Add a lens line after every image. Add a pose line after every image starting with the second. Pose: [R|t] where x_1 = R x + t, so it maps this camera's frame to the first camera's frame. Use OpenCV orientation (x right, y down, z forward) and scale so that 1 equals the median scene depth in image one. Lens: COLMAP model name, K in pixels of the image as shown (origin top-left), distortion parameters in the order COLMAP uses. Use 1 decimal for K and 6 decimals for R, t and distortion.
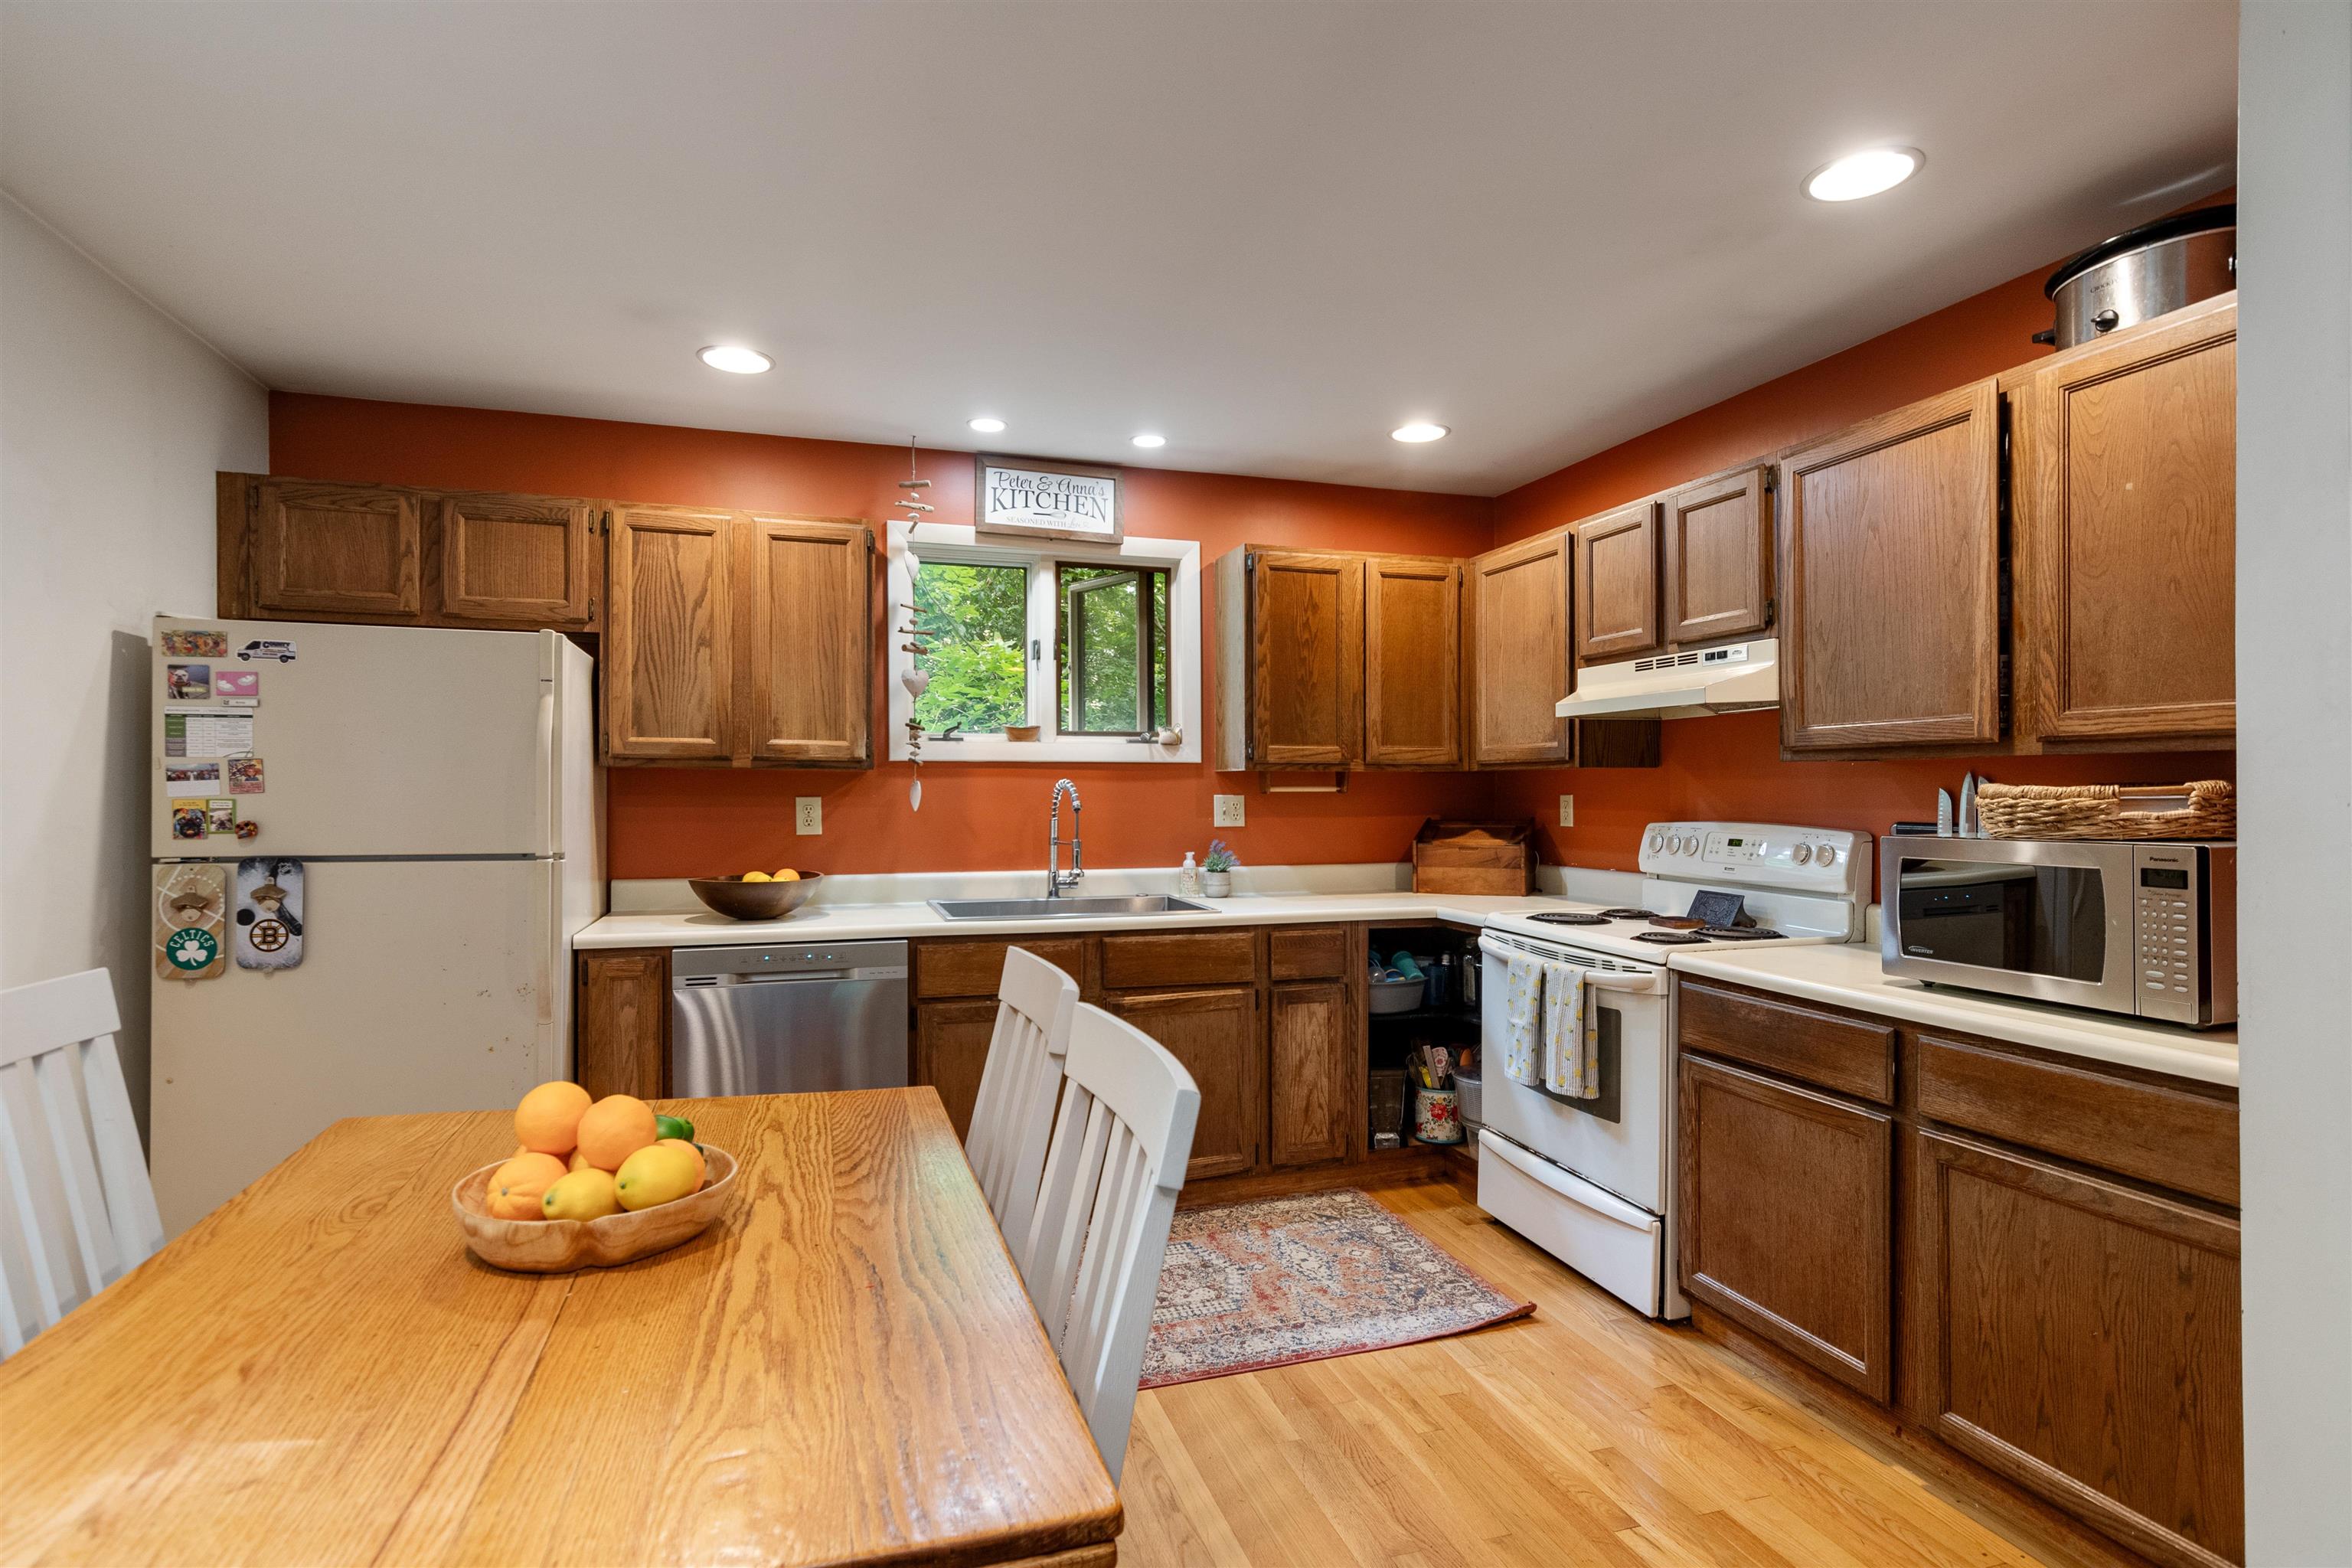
lens RADIAL K [[1154.8, 0, 1172.4], [0, 1154.8, 795.6], [0, 0, 1]] dist [0.000631, 0.000266]
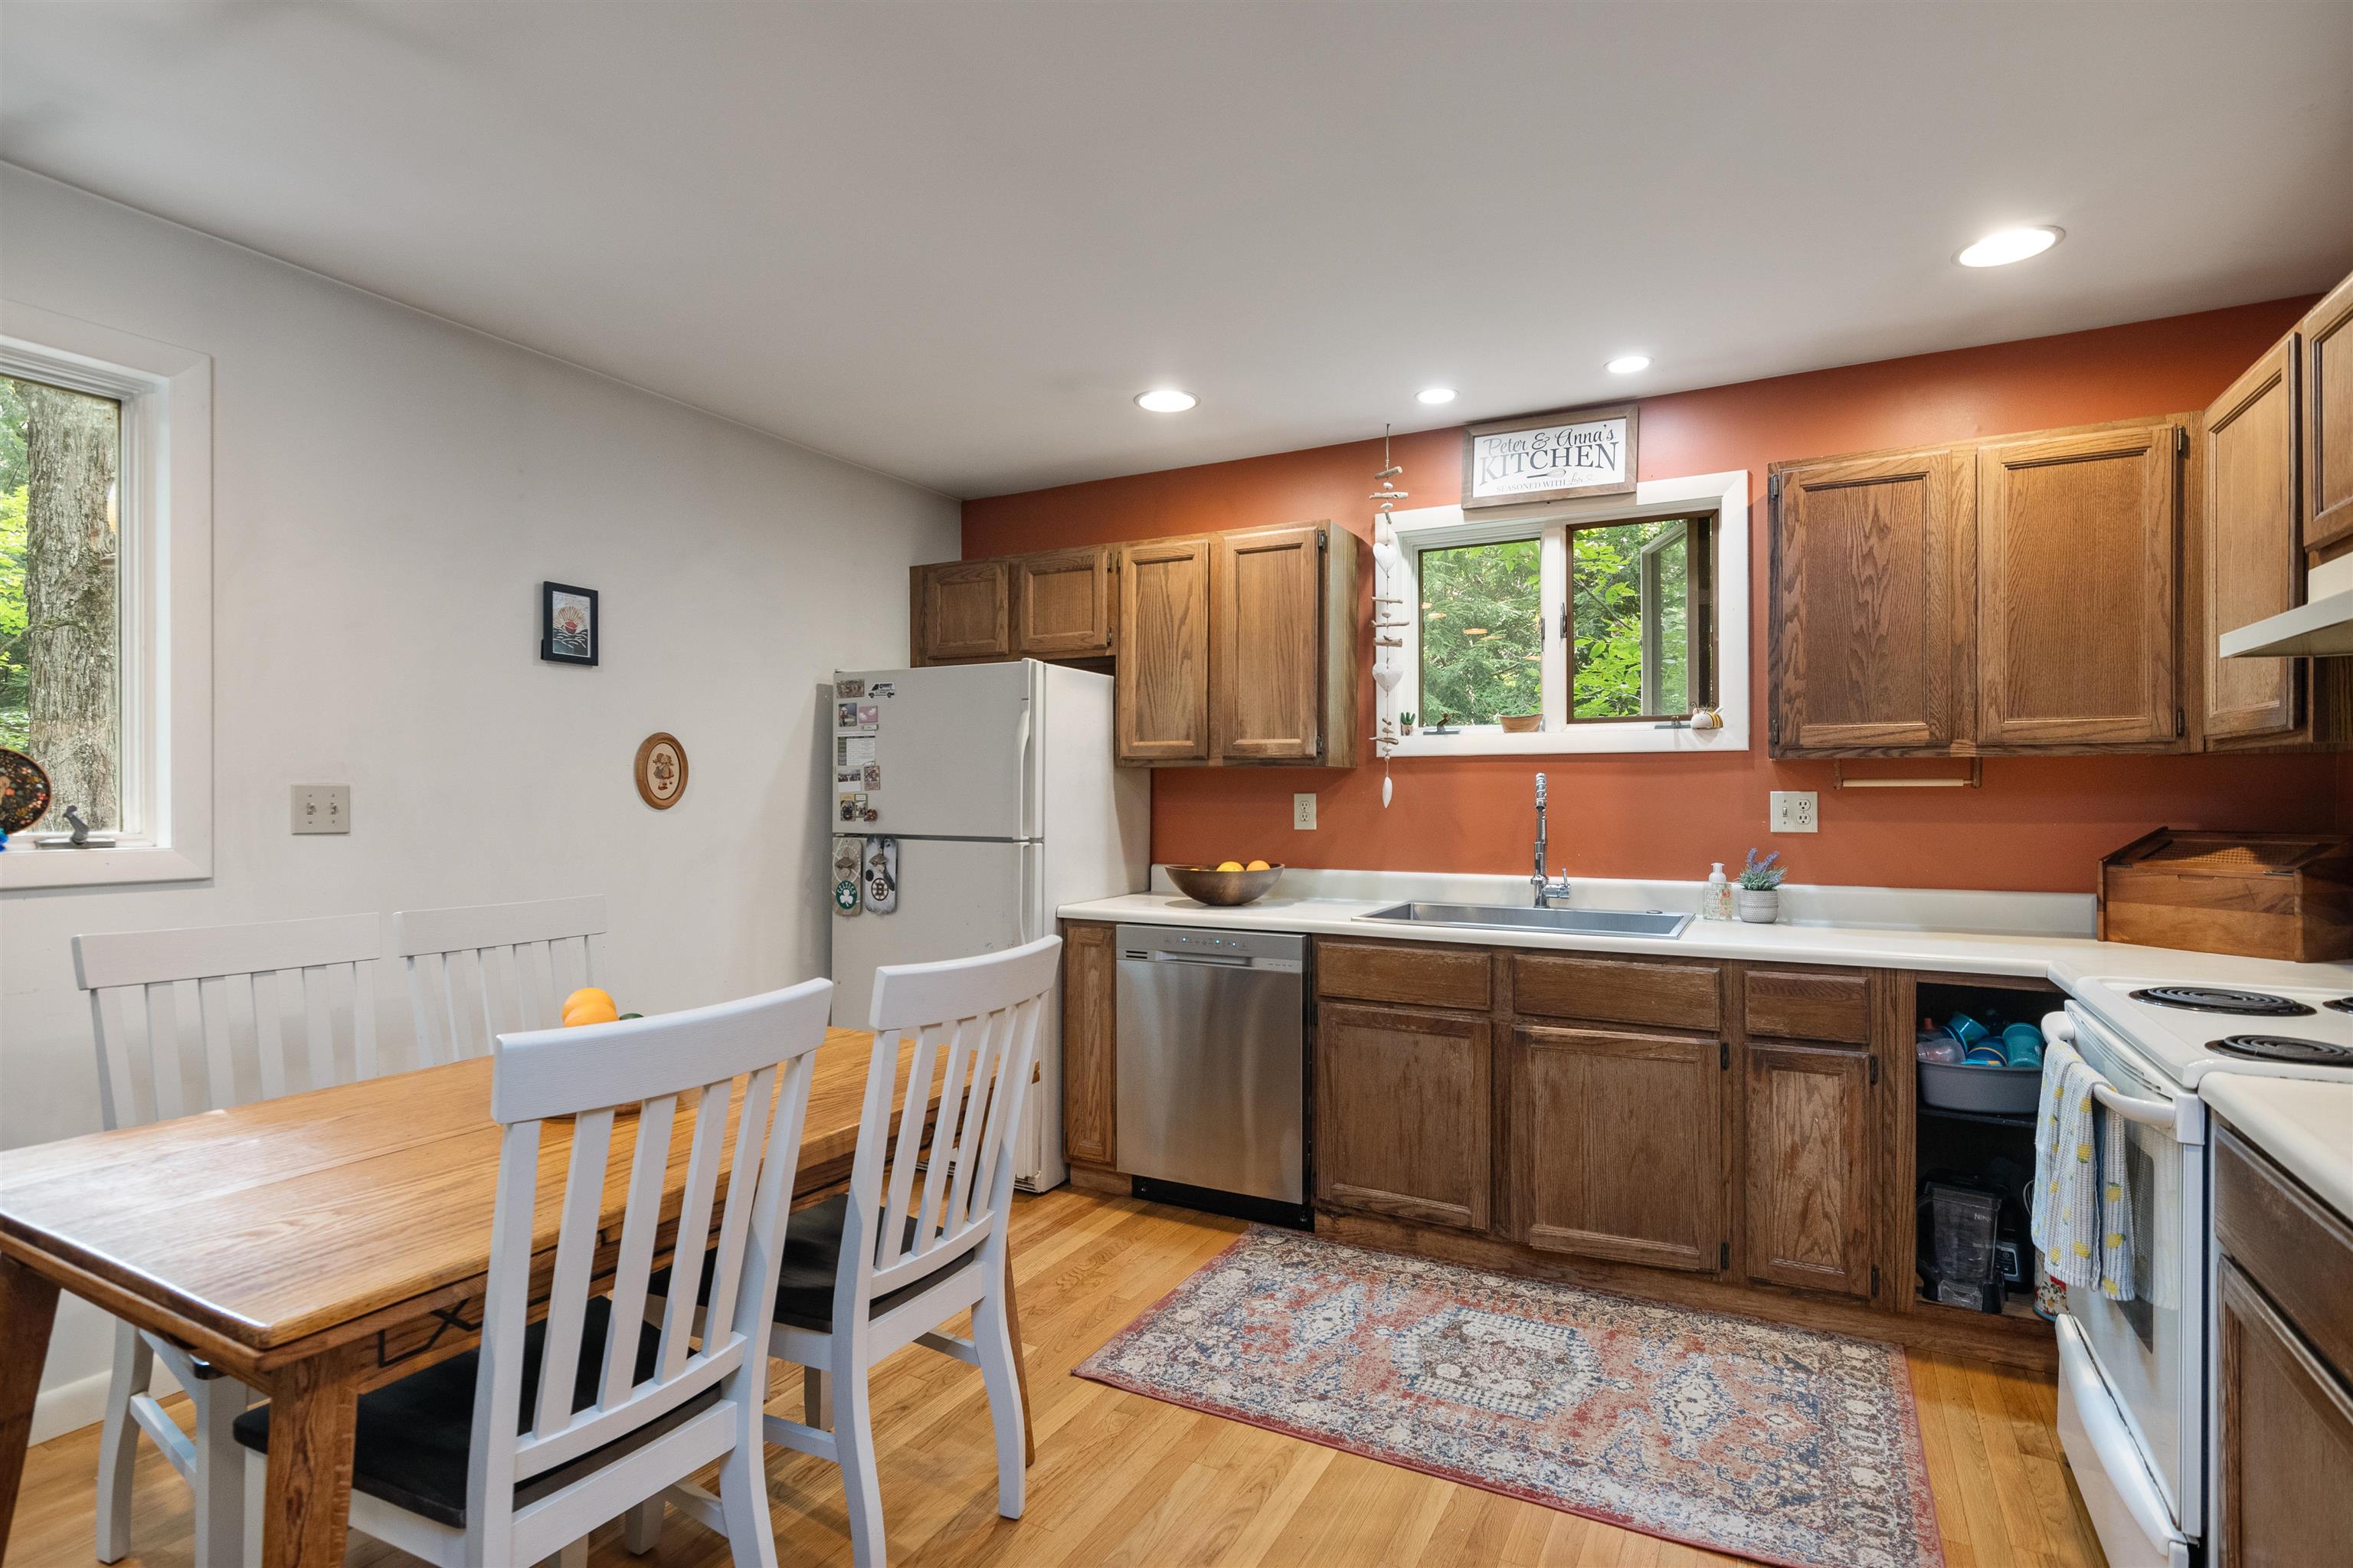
lens RADIAL K [[1163.2, 0, 1168.8], [0, 1163.2, 799.1], [0, 0, 1]] dist [0.000881, -0.000274]
pose [[0.693291, 0.003373, -0.720650, 0.409060], [-0.001425, 0.999994, 0.003310, 0.003383], [0.720657, -0.001268, 0.693291, 0.210309]]
